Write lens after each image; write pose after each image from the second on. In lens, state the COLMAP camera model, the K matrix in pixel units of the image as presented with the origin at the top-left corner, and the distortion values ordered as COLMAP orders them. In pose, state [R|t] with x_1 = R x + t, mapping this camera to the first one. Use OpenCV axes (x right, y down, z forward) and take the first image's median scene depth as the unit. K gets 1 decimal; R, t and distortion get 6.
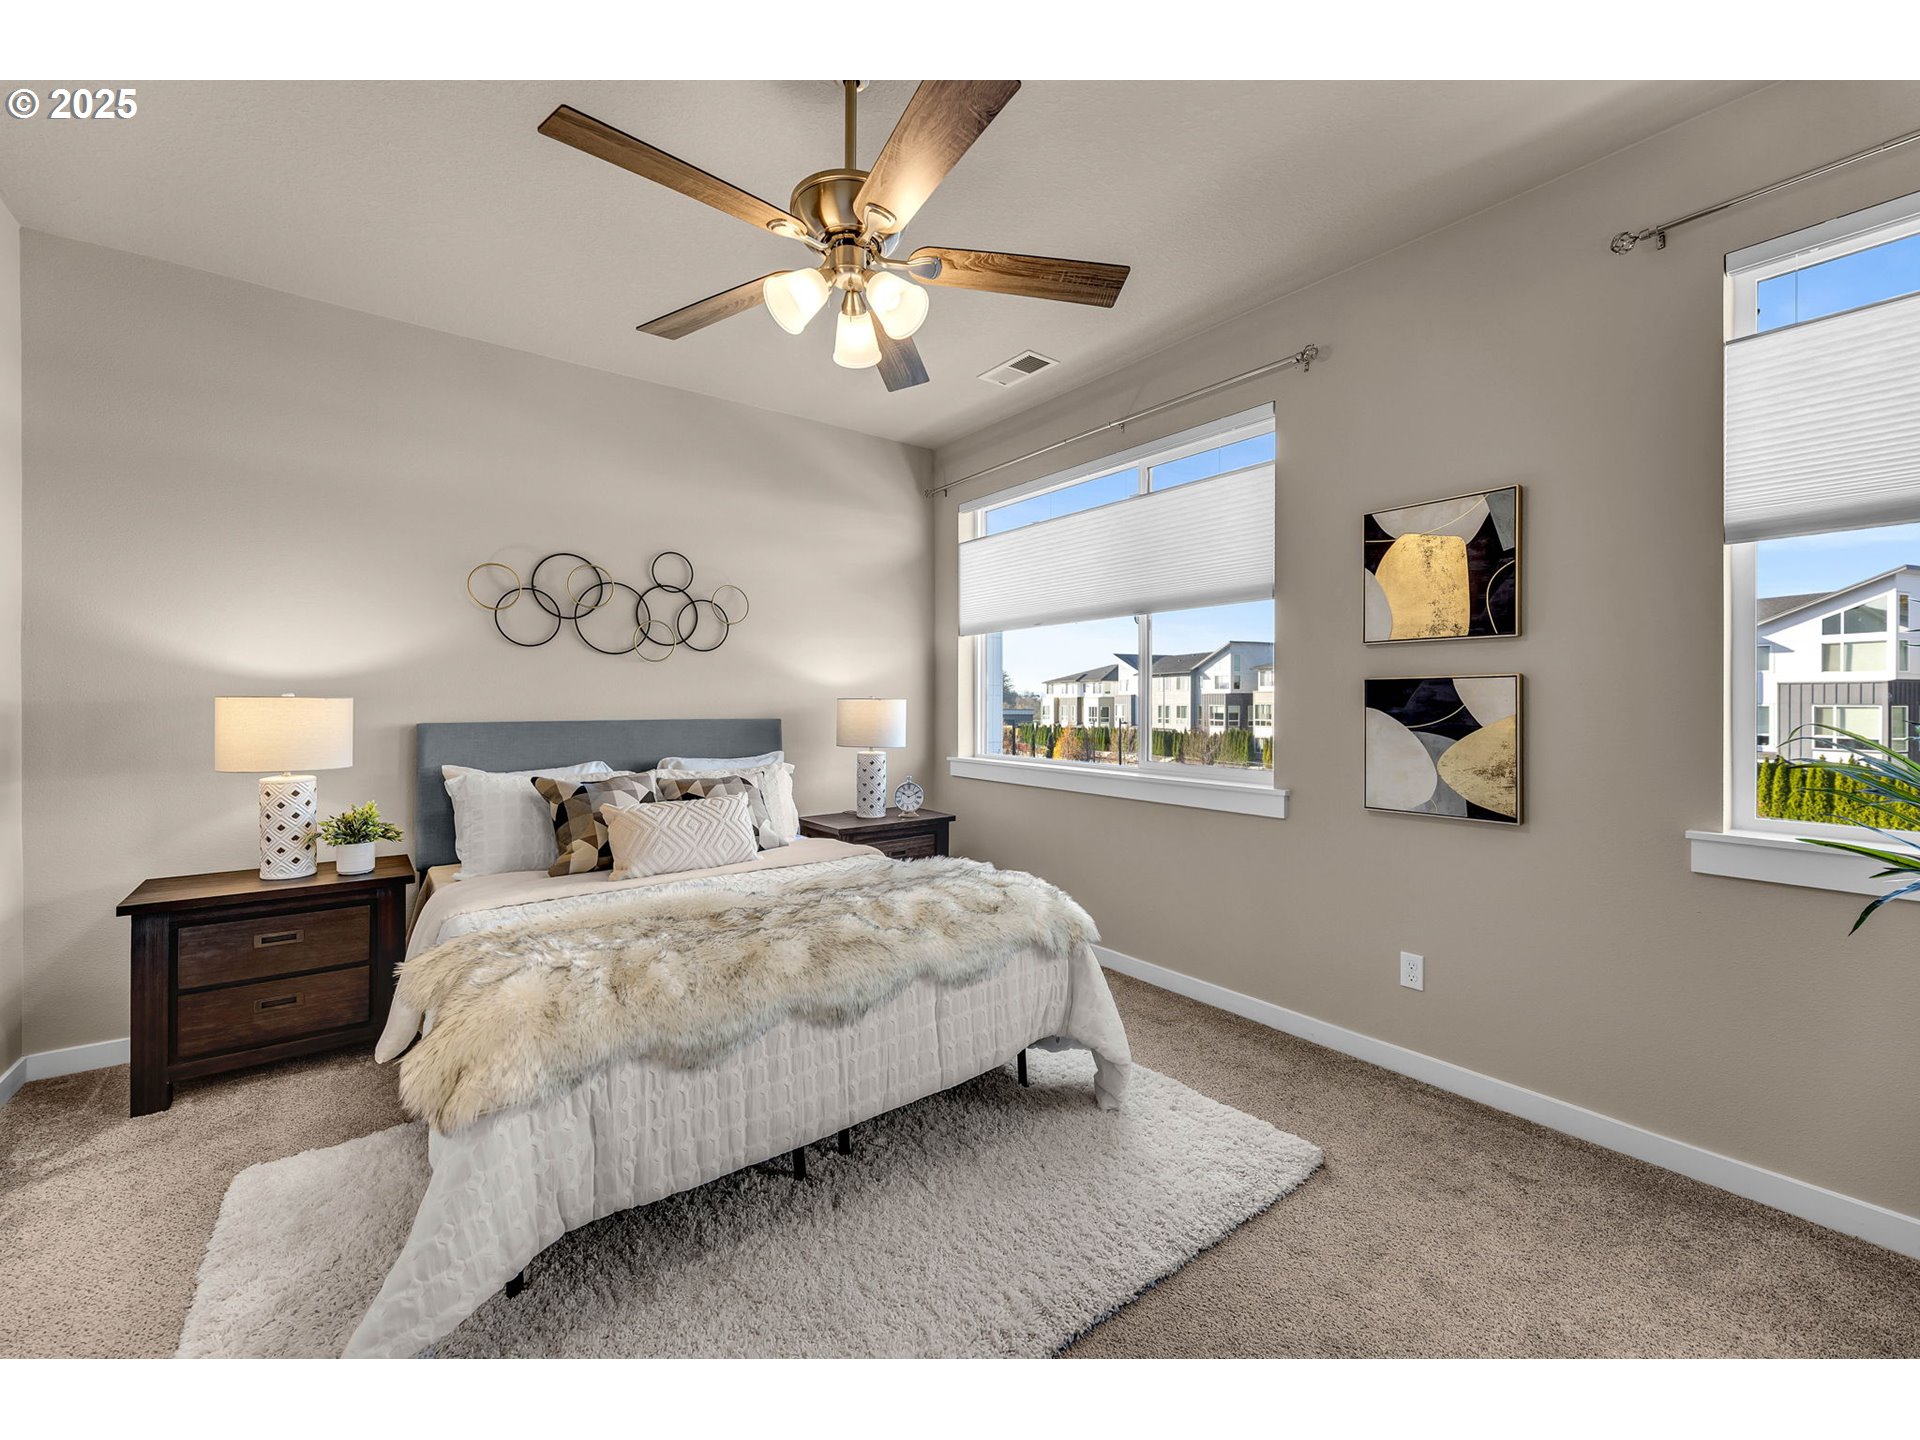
lens RADIAL K [[777.2, 0, 941.3], [0, 777.2, 709.7], [0, 0, 1]] dist [-0.004557, 0.000786]
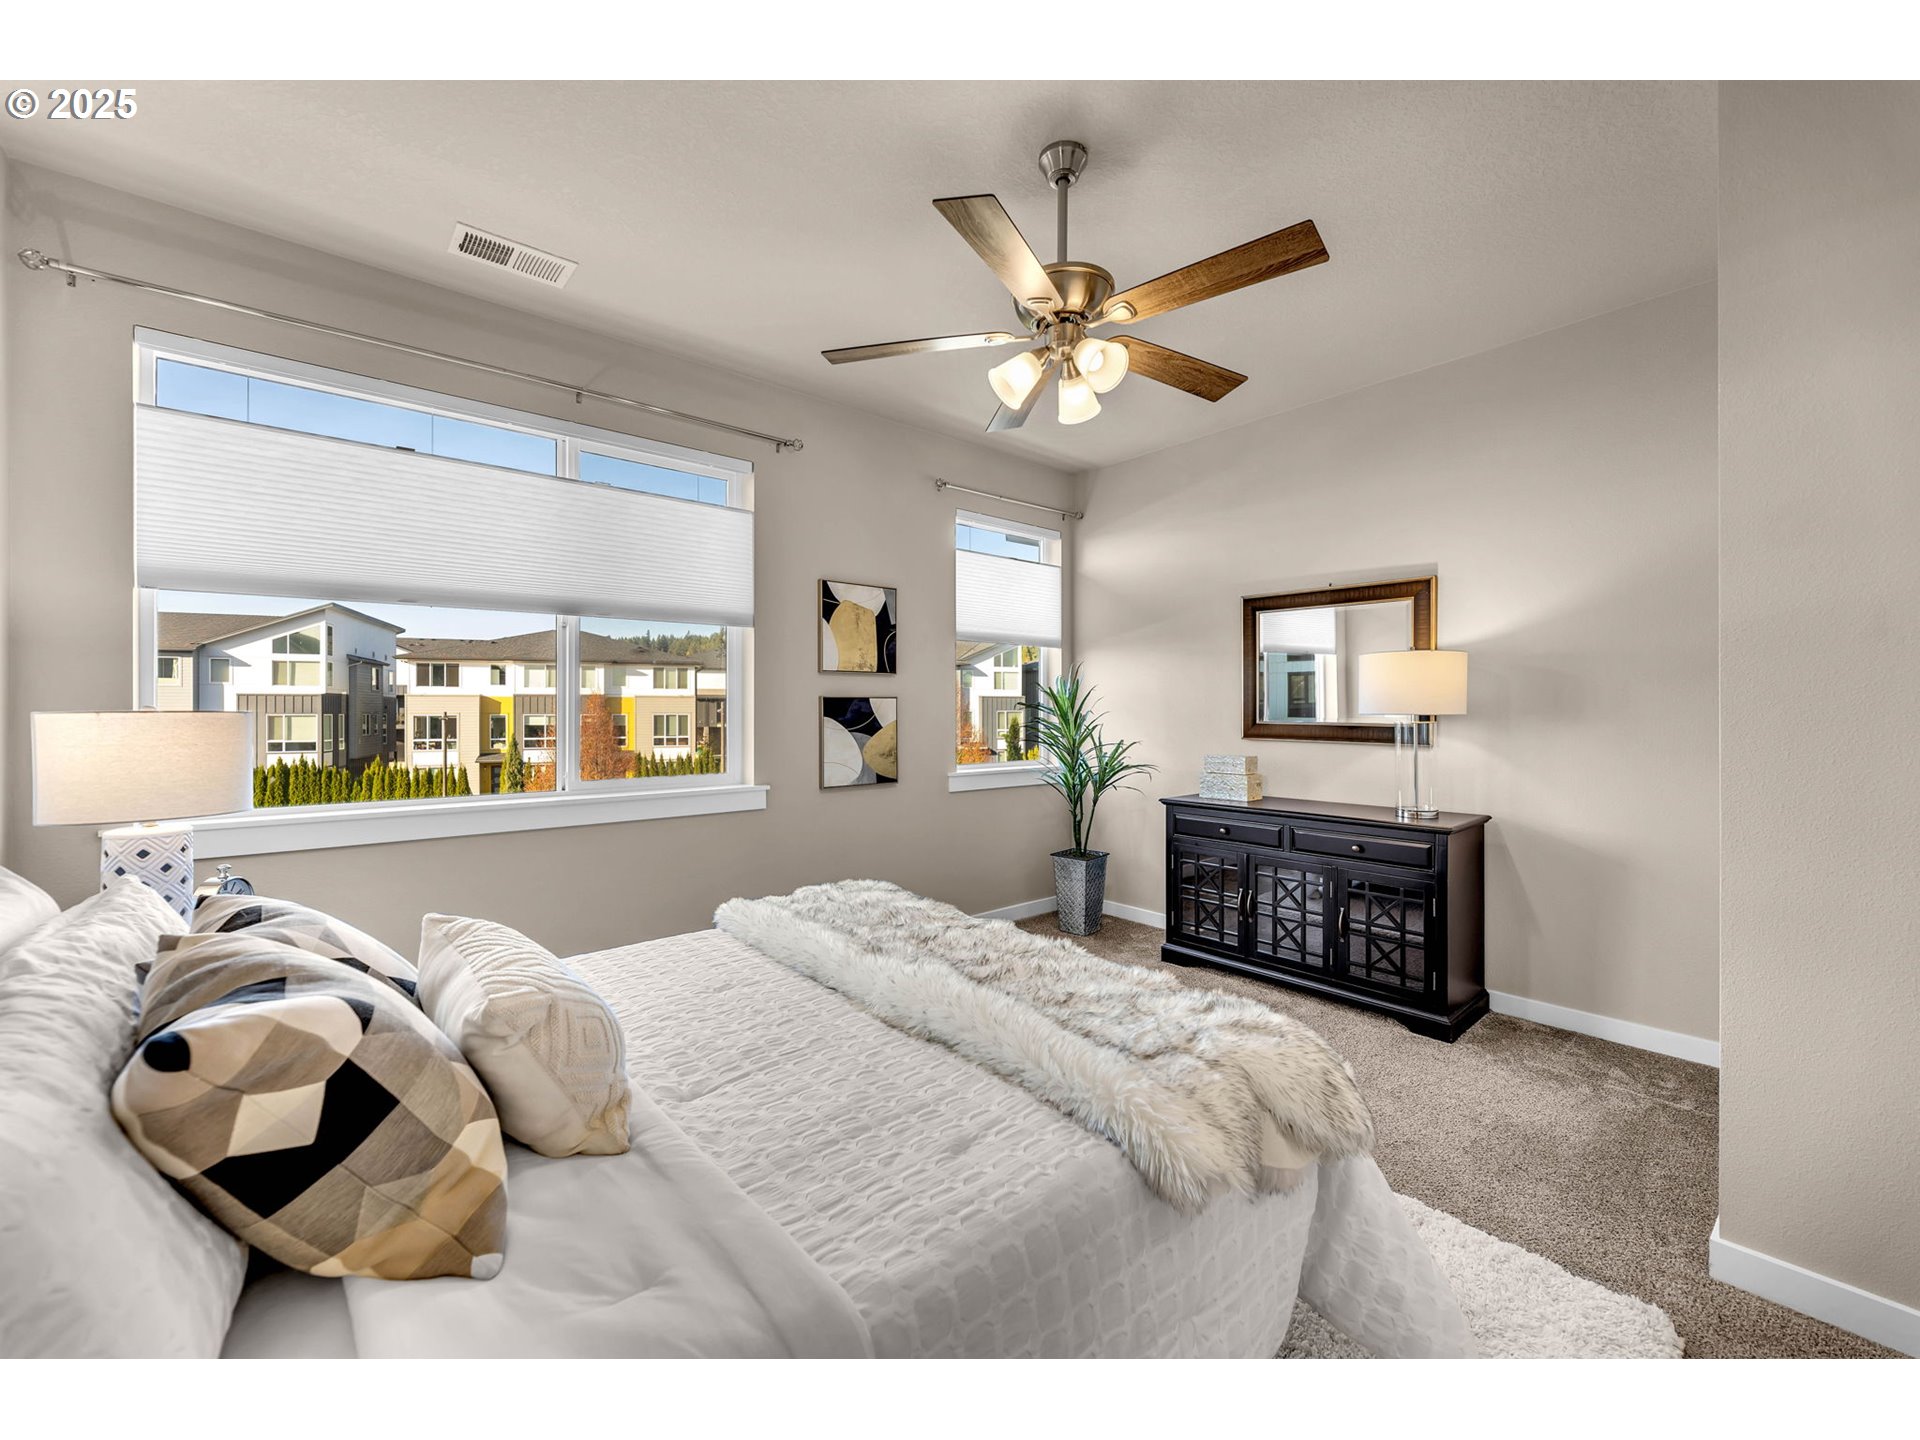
lens RADIAL K [[777.2, 0, 948.0], [0, 777.2, 715.3], [0, 0, 1]] dist [-0.004557, 0.000786]
pose [[-0.045615, -0.002511, 0.998956, -0.880695], [0.006914, 0.999972, 0.002829, -0.007157], [-0.998935, 0.007035, -0.045597, 0.839492]]
